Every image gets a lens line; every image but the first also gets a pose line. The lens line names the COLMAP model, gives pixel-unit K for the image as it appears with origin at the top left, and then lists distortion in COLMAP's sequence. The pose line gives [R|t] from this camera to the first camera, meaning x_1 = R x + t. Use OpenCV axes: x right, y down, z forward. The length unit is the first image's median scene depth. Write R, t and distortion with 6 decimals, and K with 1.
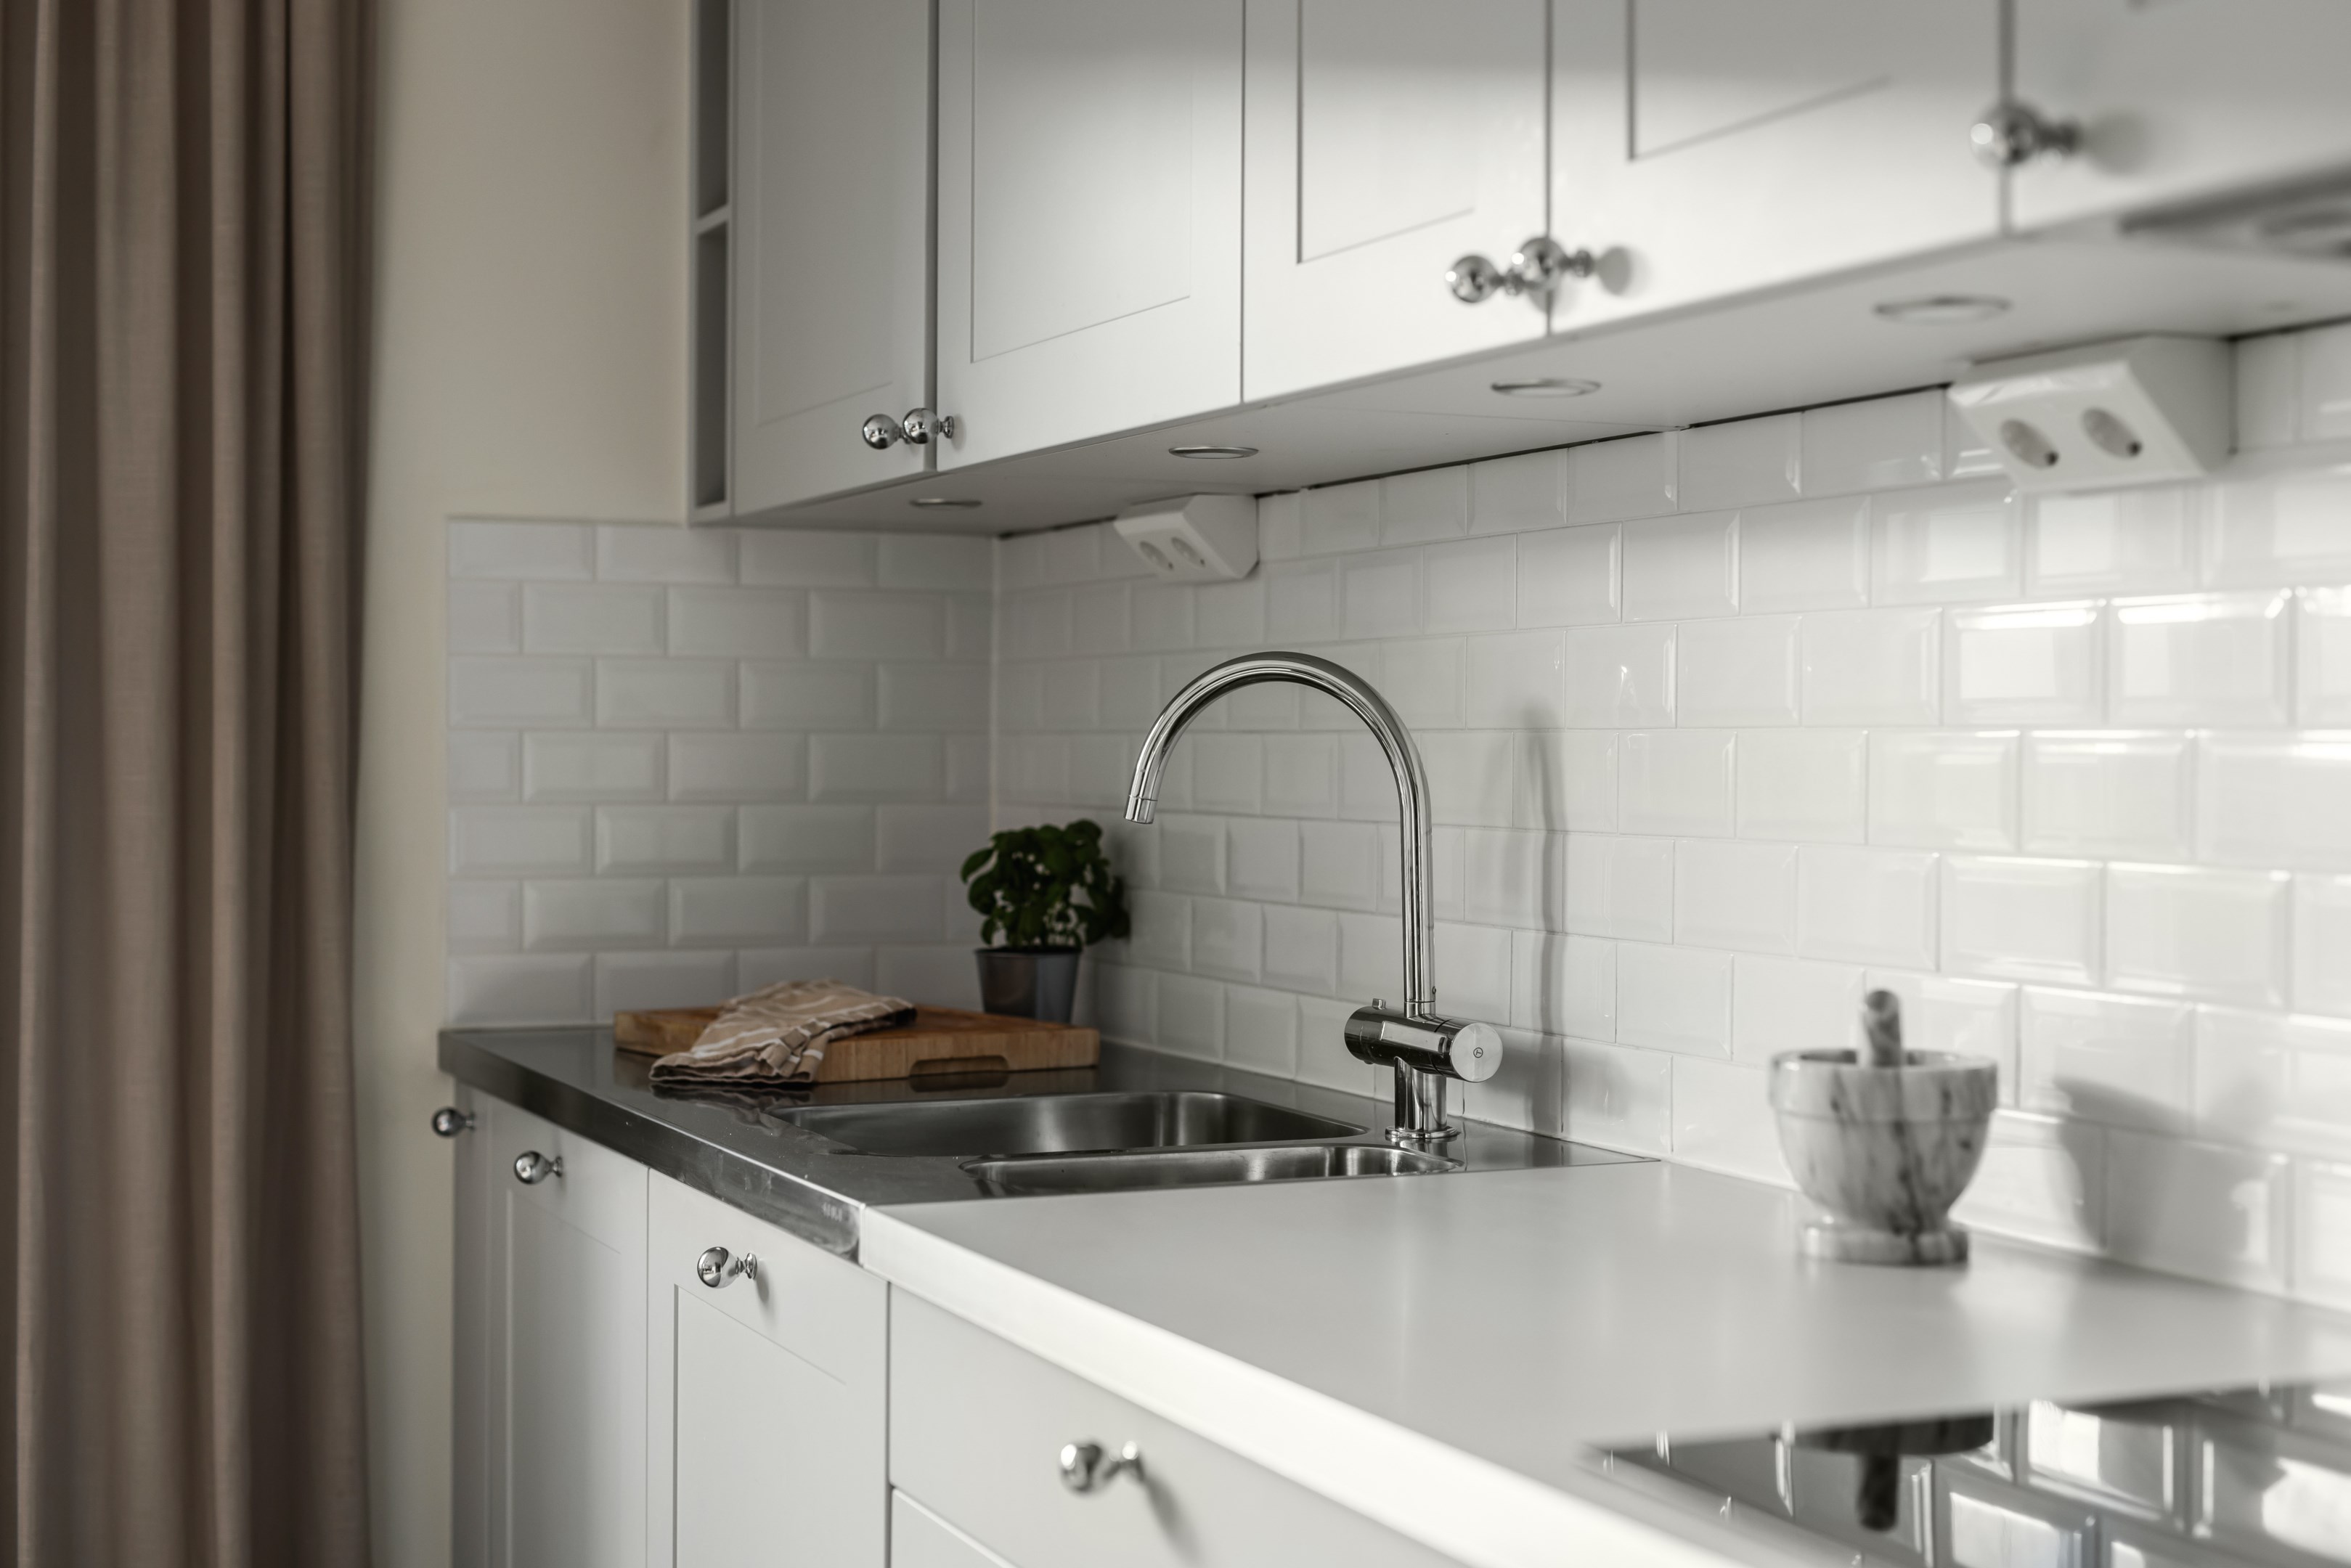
lens RADIAL K [[3311.2, 0, 1189.1], [0, 3311.2, 777.9], [0, 0, 1]] dist [-0.016623, 0.035912]
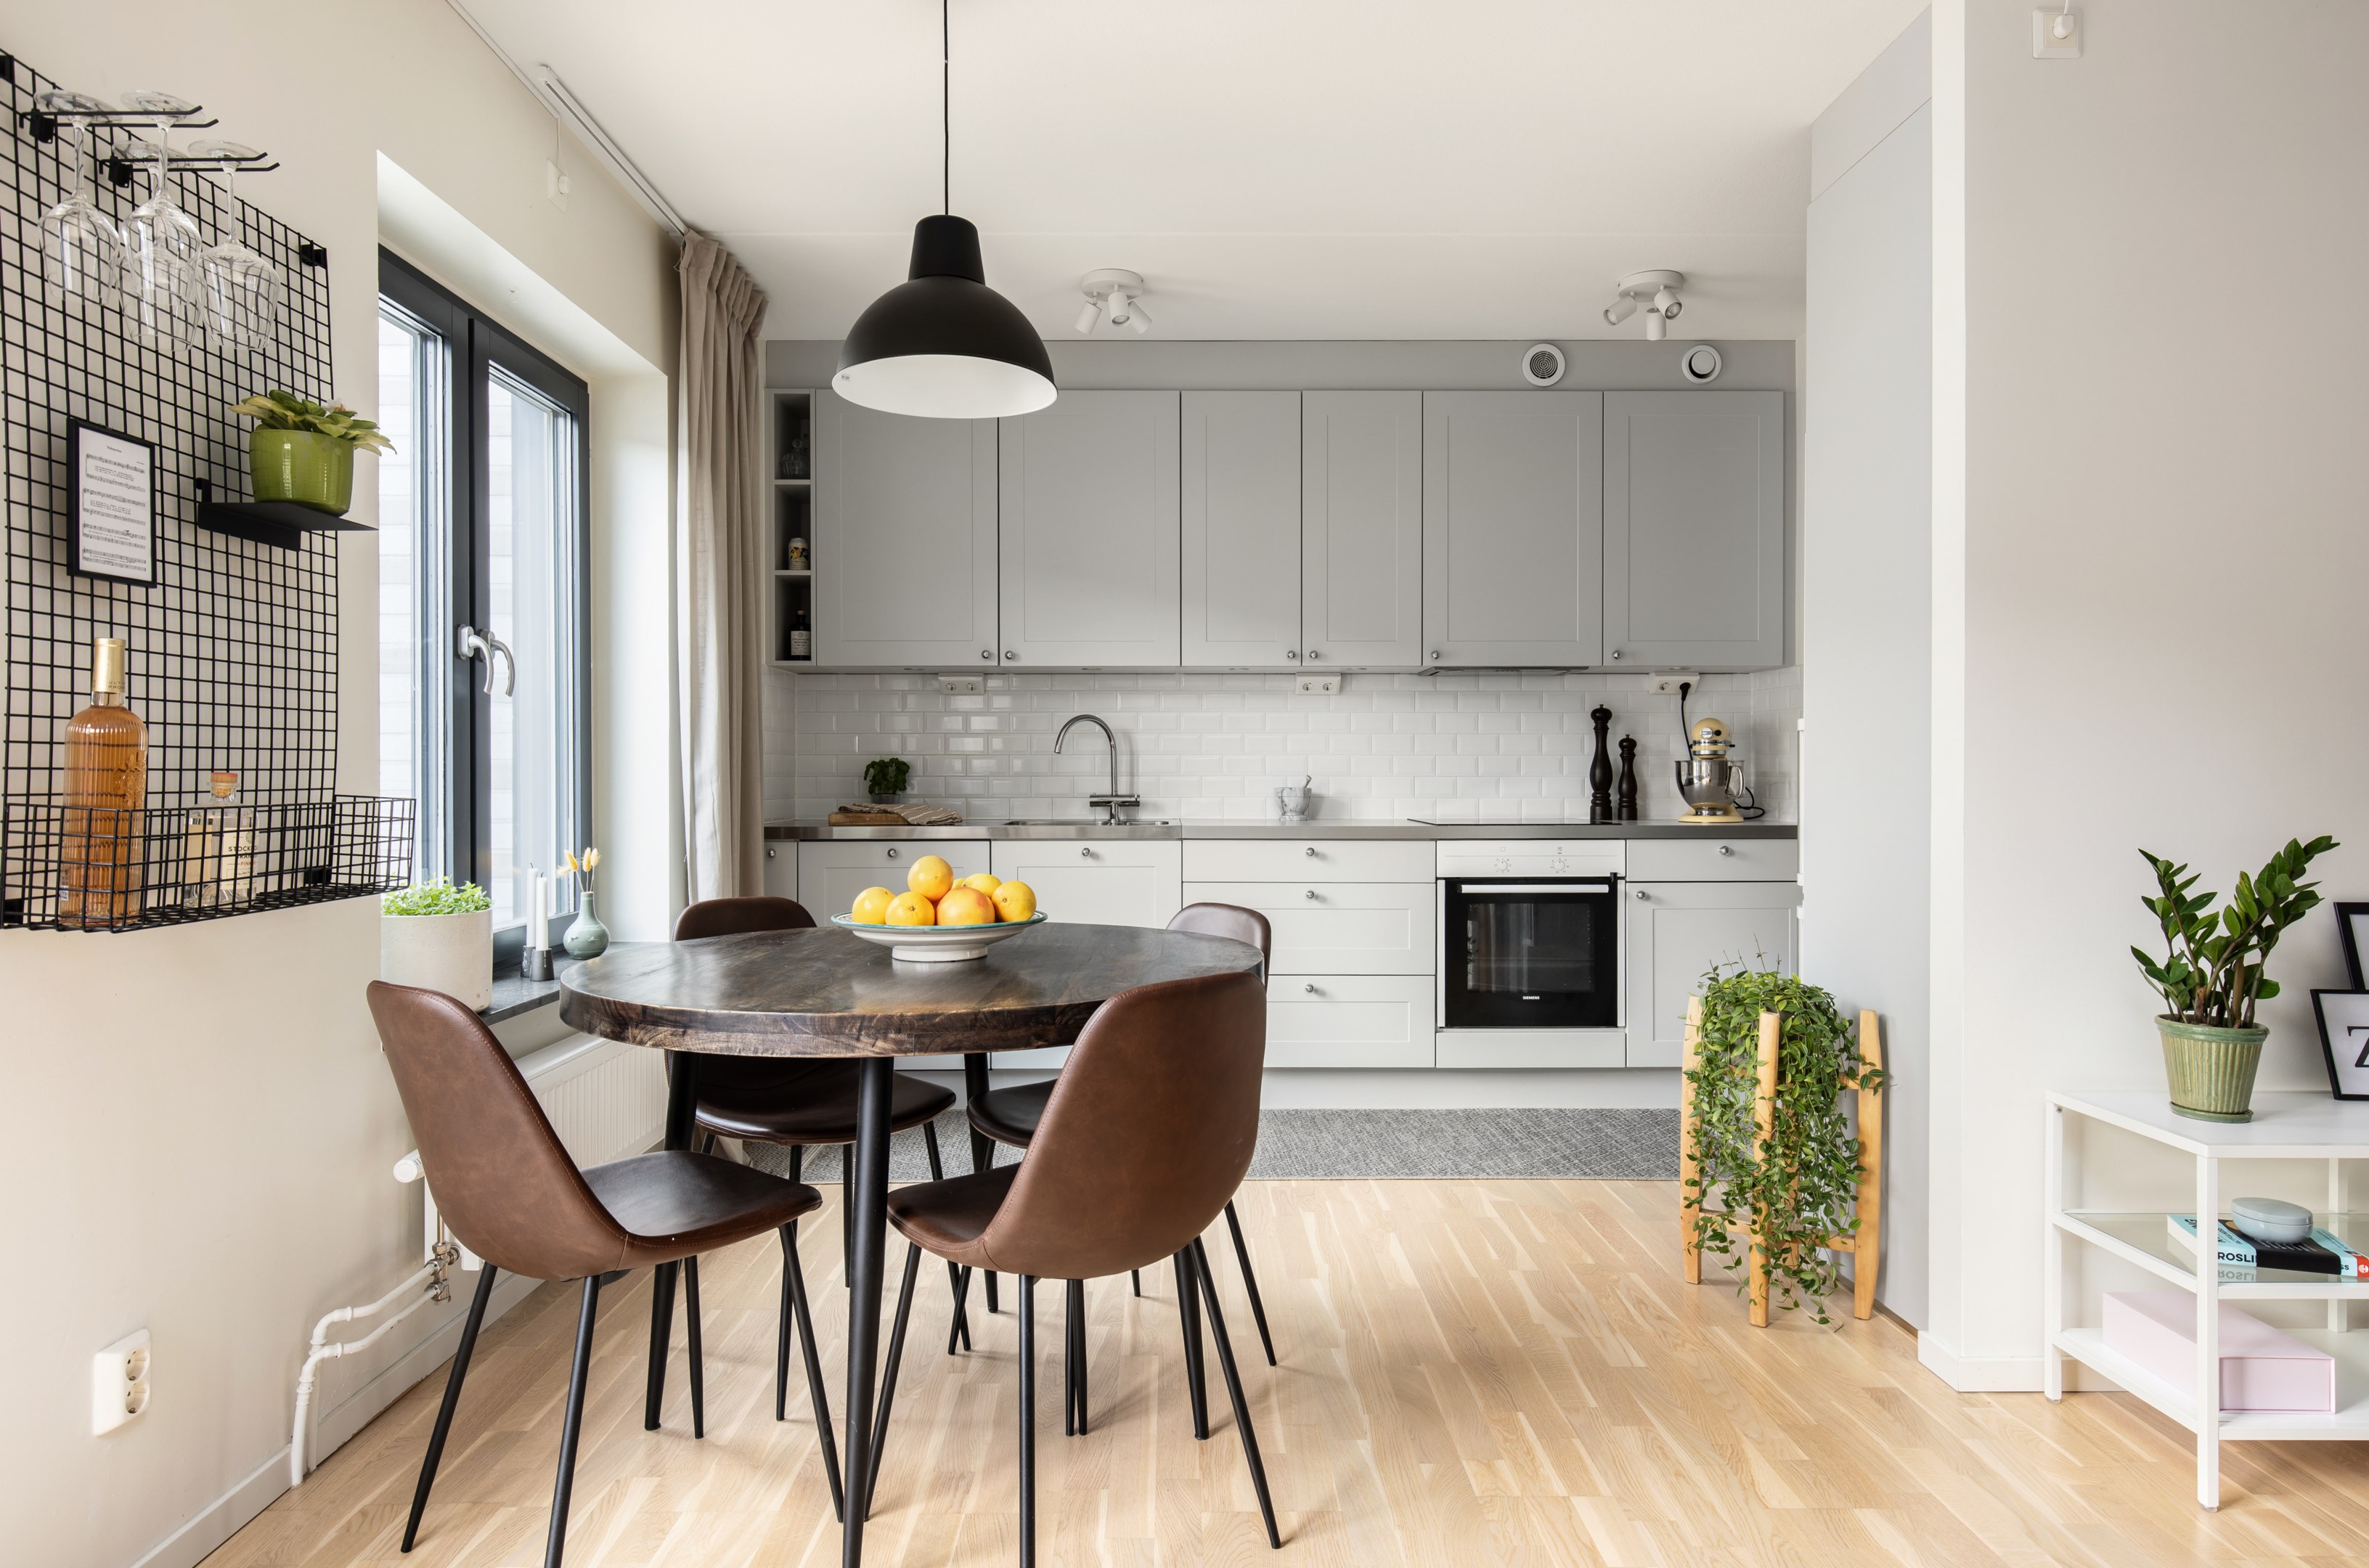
lens RADIAL K [[1357.8, 0, 1184.5], [0, 1357.8, 784.0], [0, 0, 1]] dist [0.008969, -0.000738]
pose [[0.370300, -0.011228, 0.928844, -1.311505], [0.012529, 0.999896, 0.007092, 0.035158], [-0.928828, 0.009011, 0.370402, 0.164695]]
